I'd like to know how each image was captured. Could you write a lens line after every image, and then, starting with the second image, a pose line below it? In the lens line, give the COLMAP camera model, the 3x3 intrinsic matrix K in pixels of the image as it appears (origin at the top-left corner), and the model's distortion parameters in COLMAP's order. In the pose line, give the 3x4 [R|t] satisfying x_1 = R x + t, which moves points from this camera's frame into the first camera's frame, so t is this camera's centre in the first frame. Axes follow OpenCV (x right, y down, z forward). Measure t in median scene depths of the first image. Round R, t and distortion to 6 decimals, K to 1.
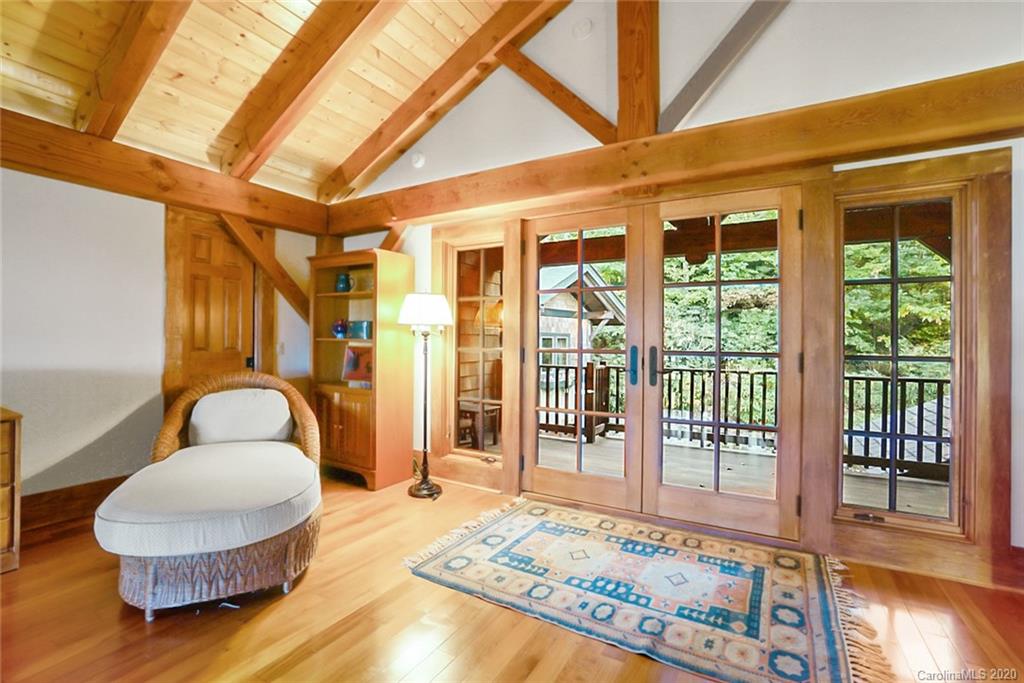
lens RADIAL K [[454.6, 0, 516.8], [0, 454.6, 341.9], [0, 0, 1]] dist [-0.034308, 0.007616]
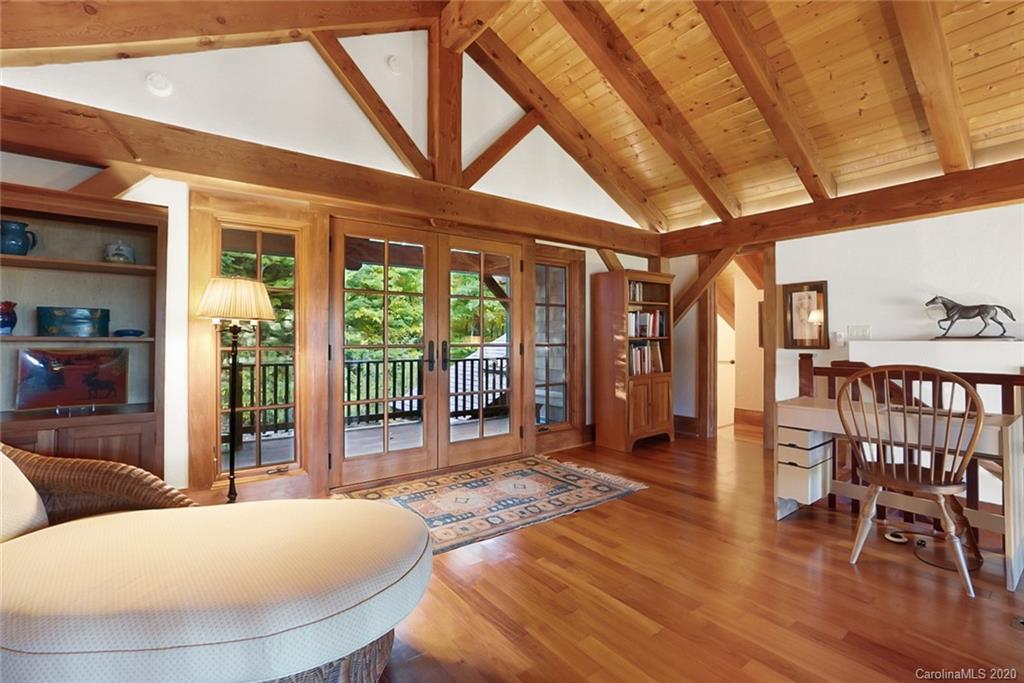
lens RADIAL K [[454.6, 0, 516.2], [0, 454.6, 336.6], [0, 0, 1]] dist [-0.034308, 0.007616]
pose [[0.406314, -0.010162, 0.913677, -0.997151], [0.000233, 0.999939, 0.011018, -0.021604], [-0.913733, -0.004264, 0.406292, 0.316350]]
